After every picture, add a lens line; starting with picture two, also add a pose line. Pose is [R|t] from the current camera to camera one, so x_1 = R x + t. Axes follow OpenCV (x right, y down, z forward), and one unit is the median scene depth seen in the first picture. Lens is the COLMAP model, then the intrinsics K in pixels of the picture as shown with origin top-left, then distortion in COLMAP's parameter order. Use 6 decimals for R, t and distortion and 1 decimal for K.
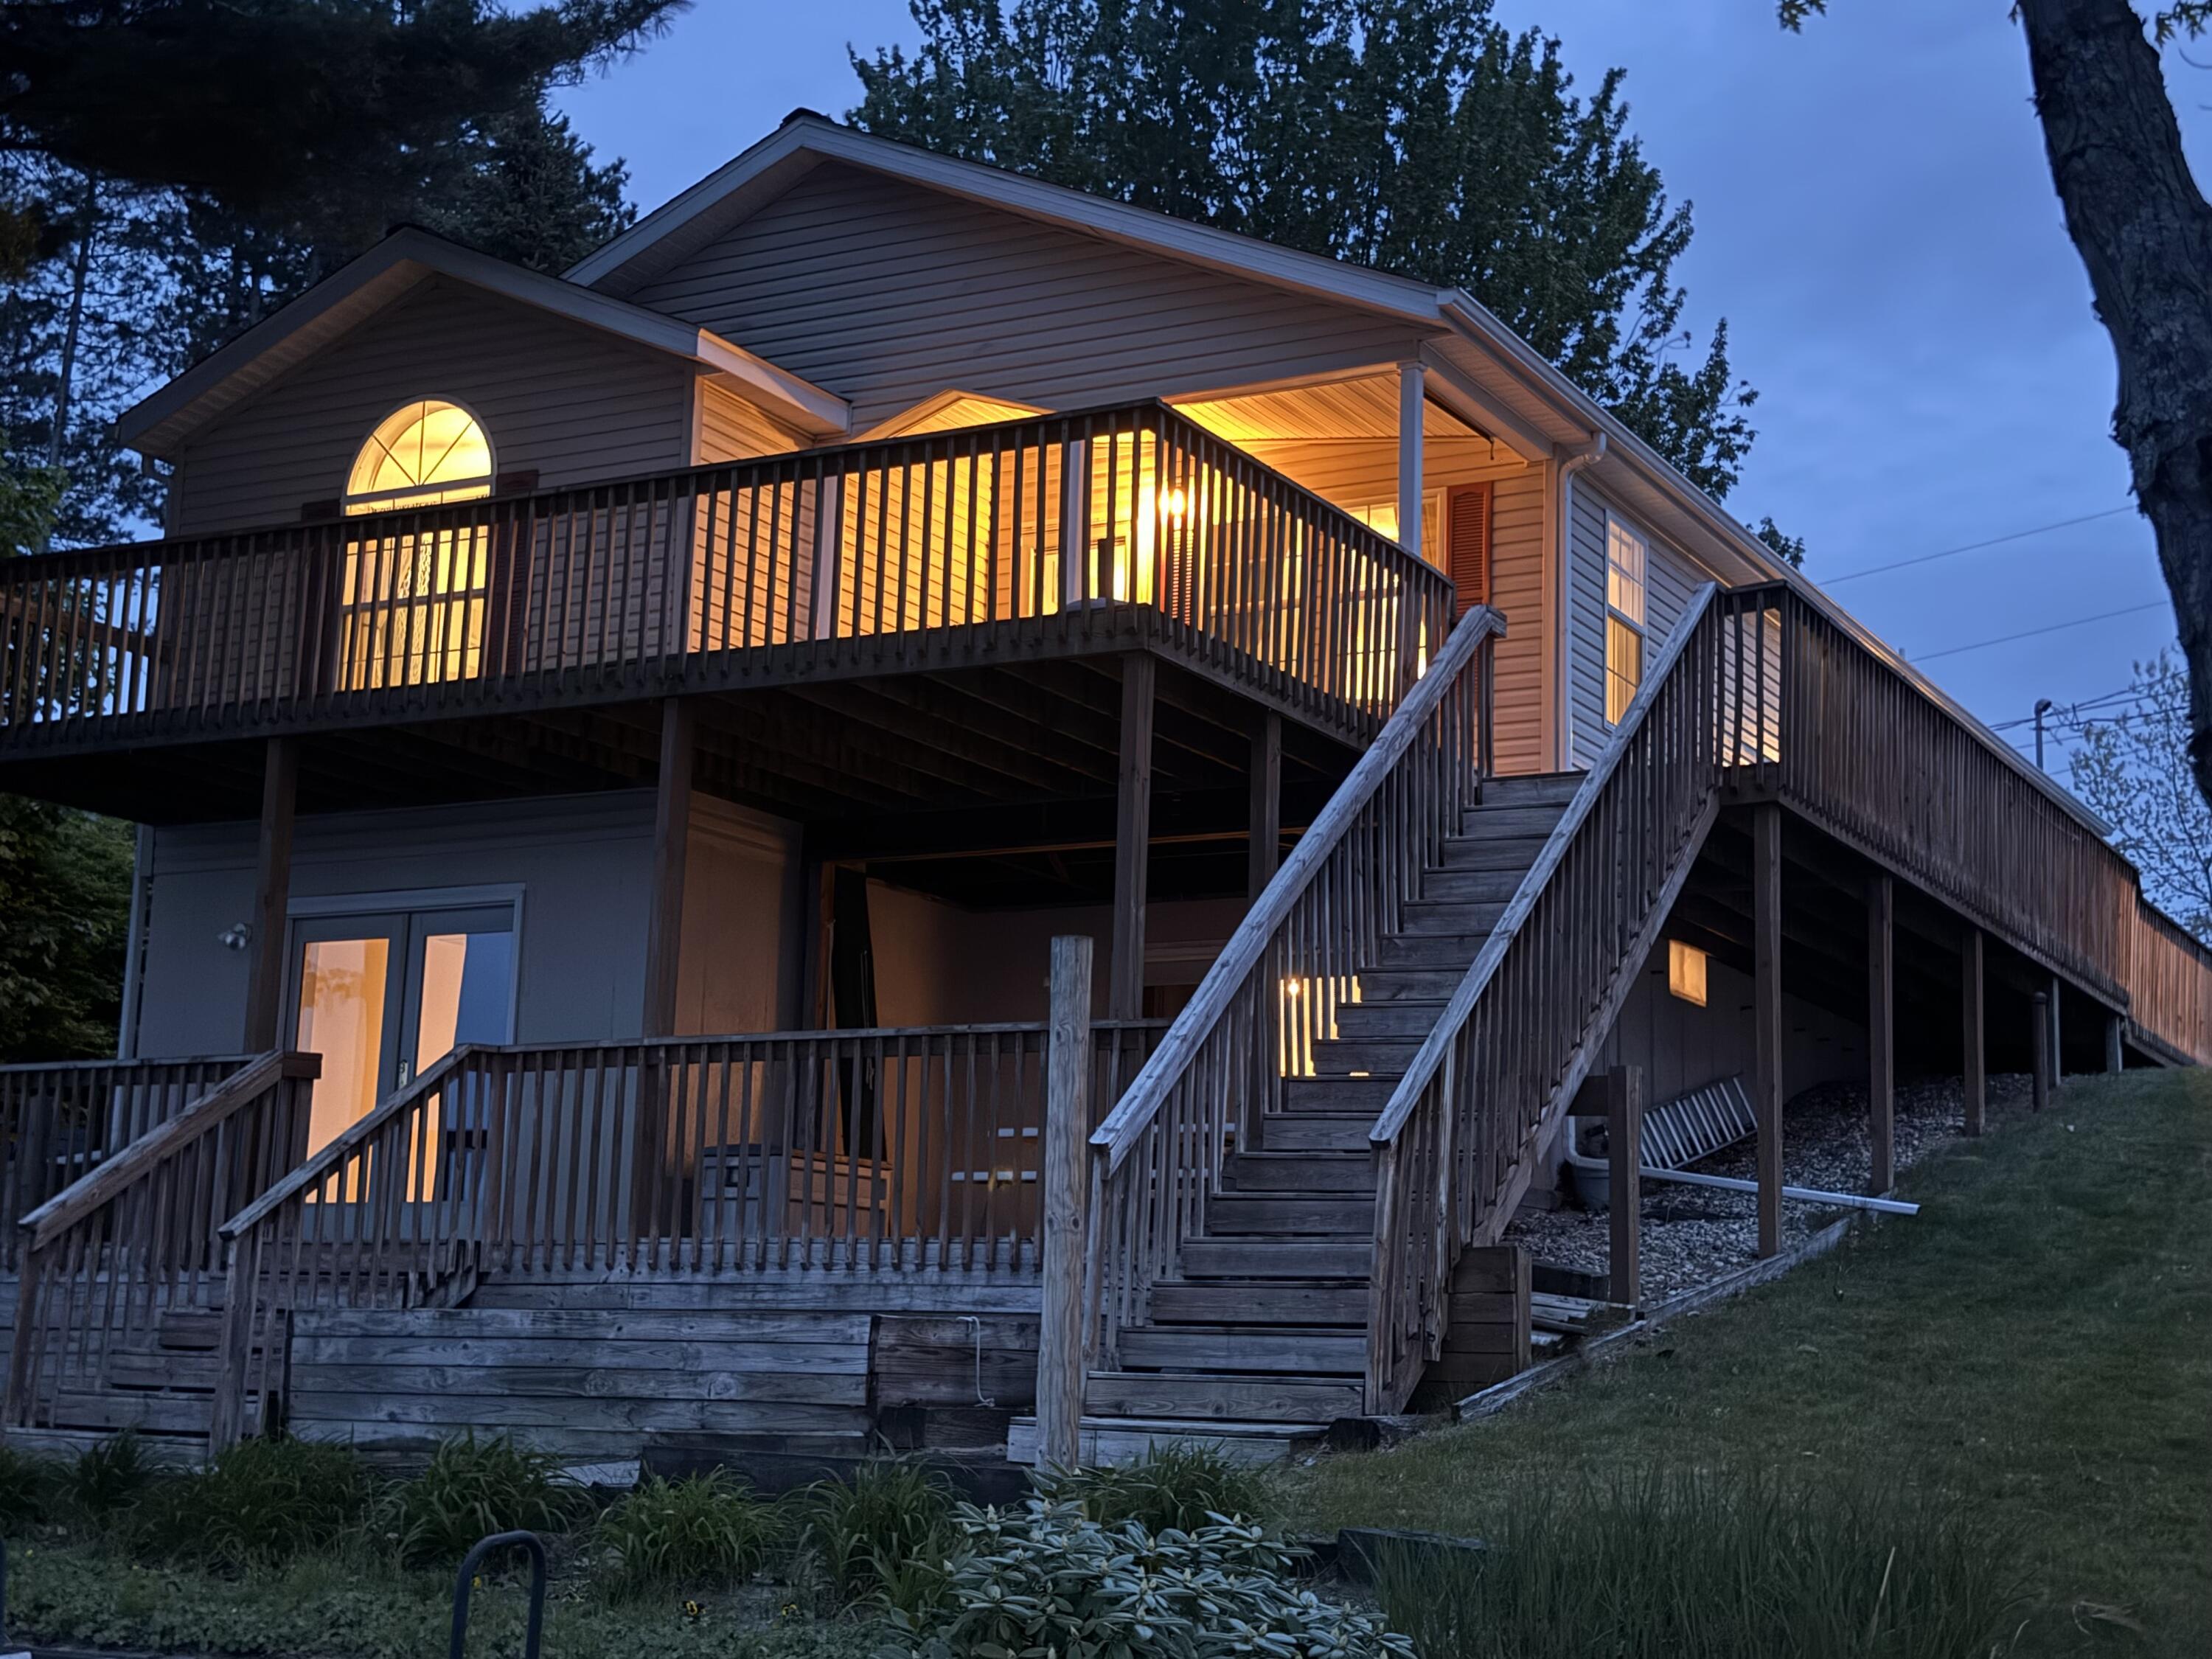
lens RADIAL K [[3114.2, 0, 1102.8], [0, 3114.2, 822.3], [0, 0, 1]] dist [0.121056, 0.000000]
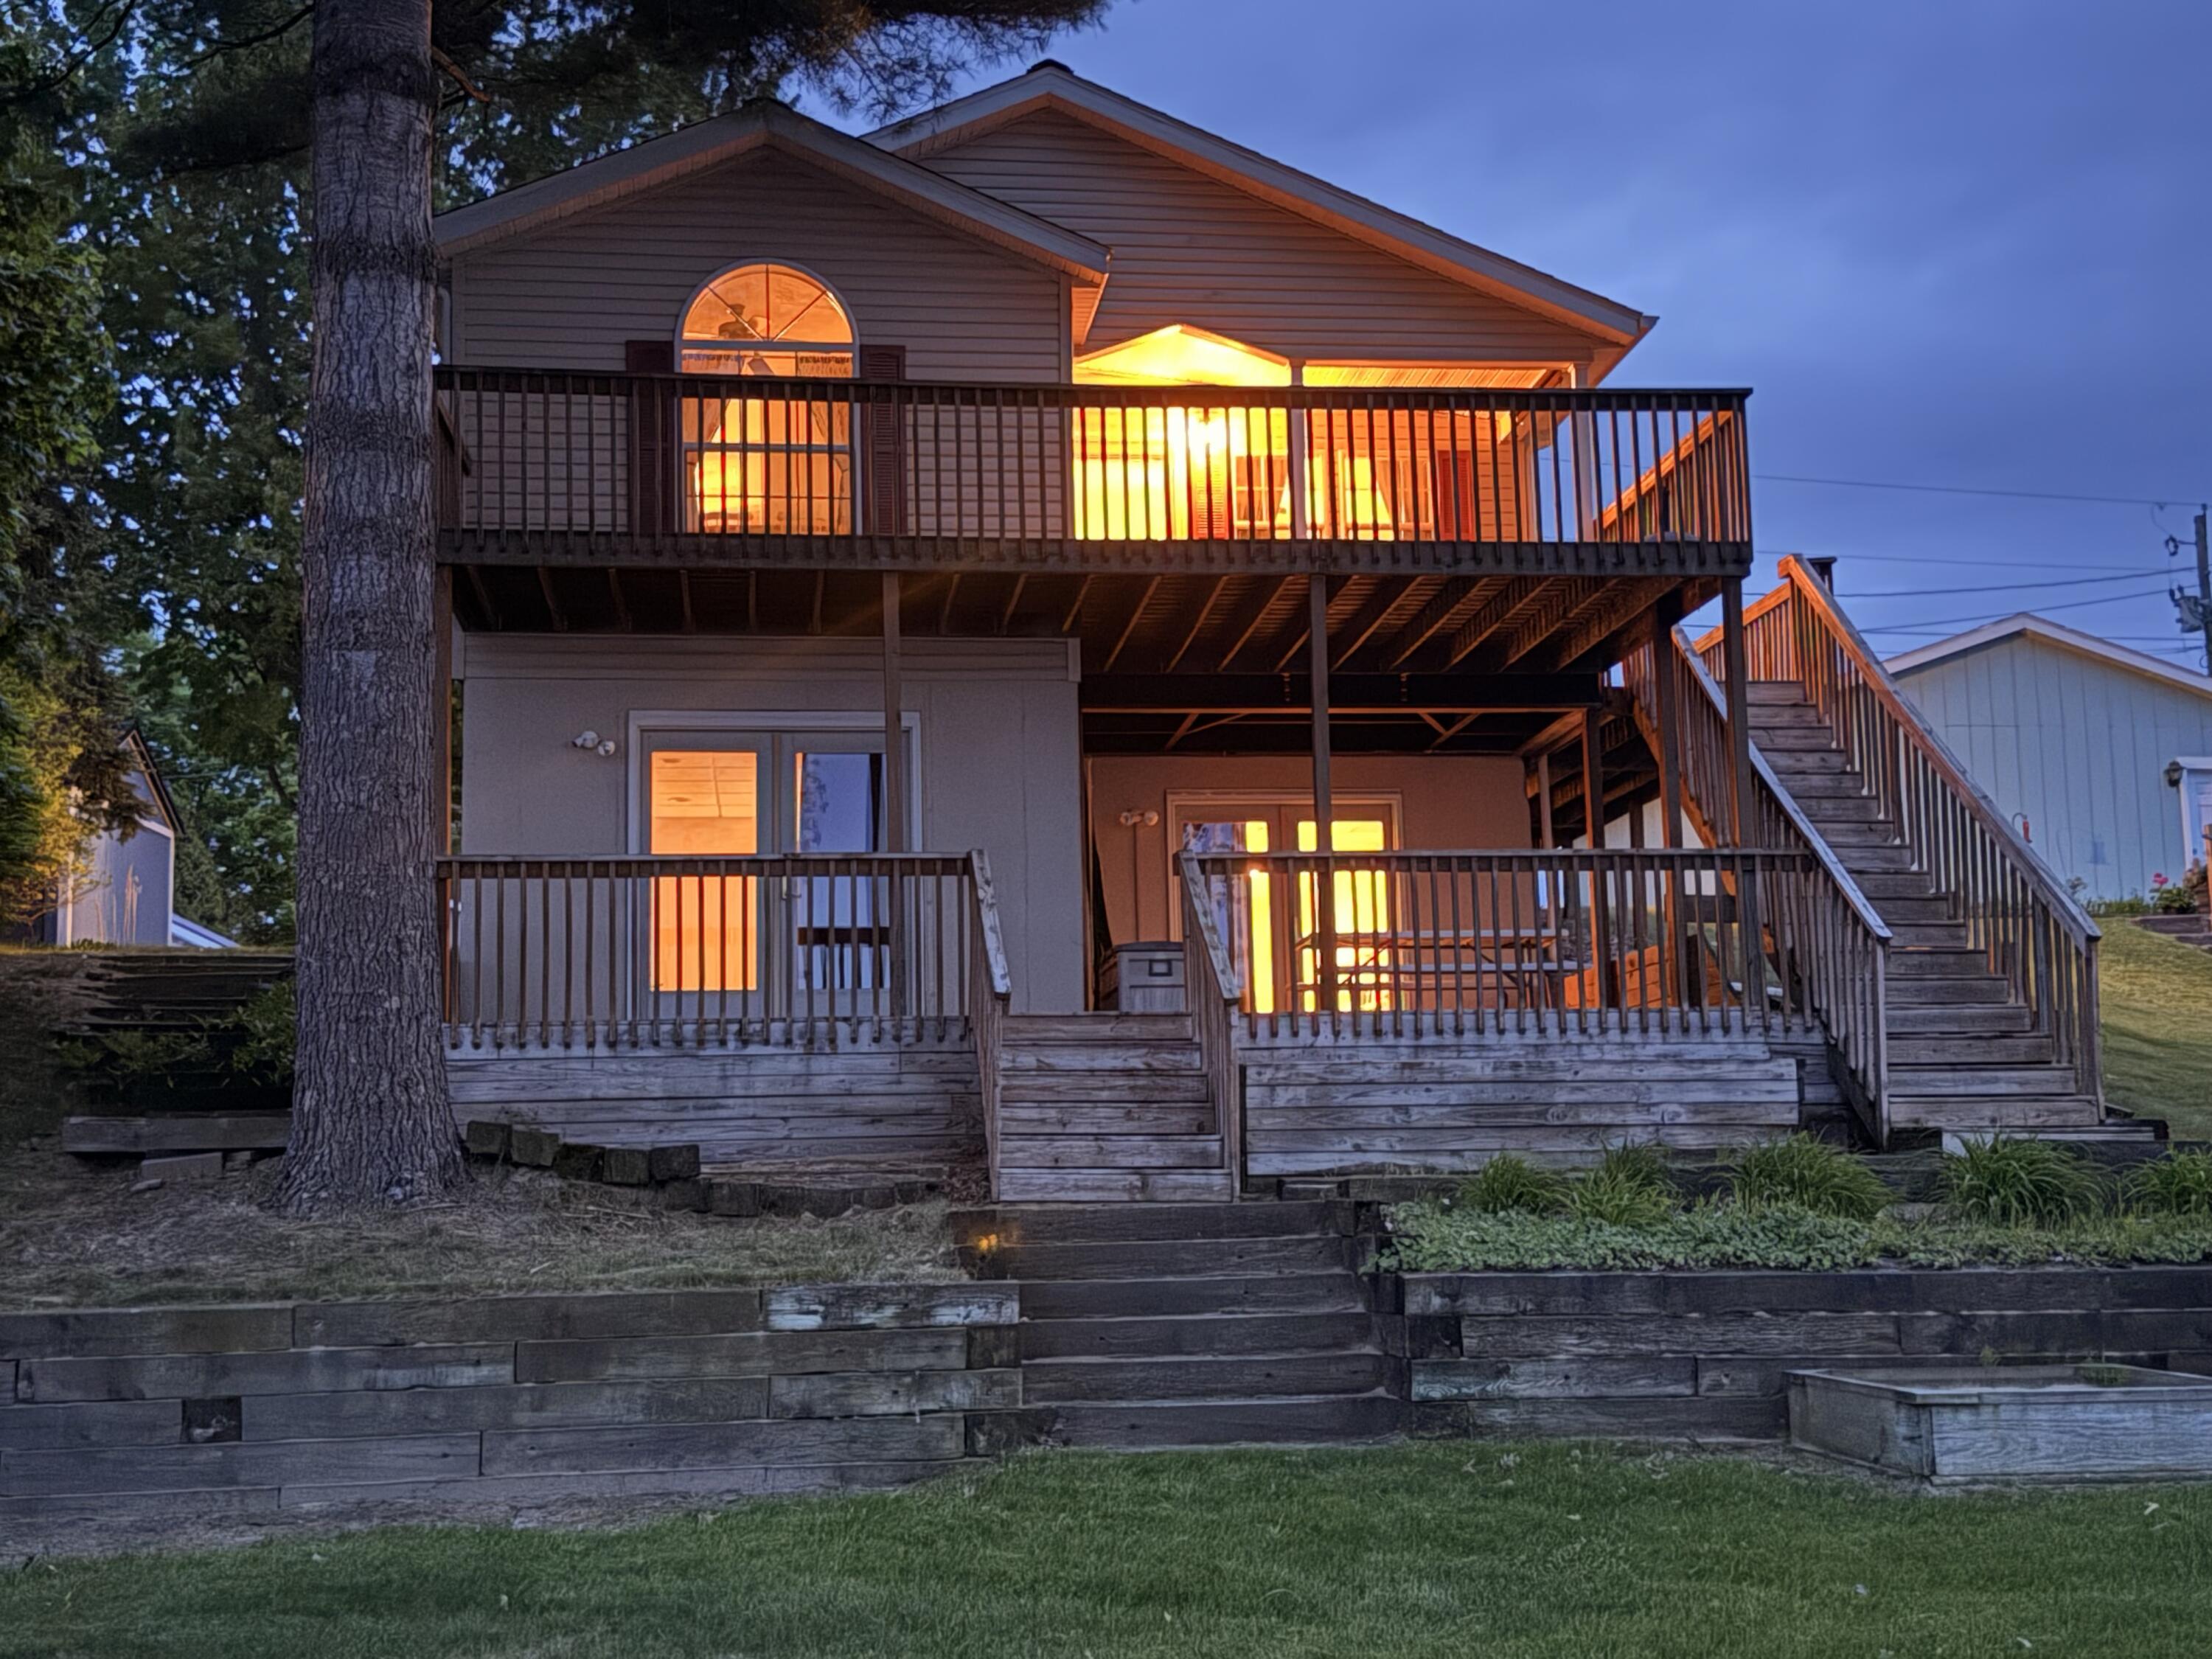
lens RADIAL K [[2681.2, 0, 1122.4], [0, 2681.2, 877.4], [0, 0, 1]] dist [0.122867, 0.000000]
pose [[0.812818, 0.029026, 0.581794, -0.899416], [-0.063139, 0.997263, 0.038458, 0.047859], [-0.579085, -0.067993, 0.812427, 0.202086]]
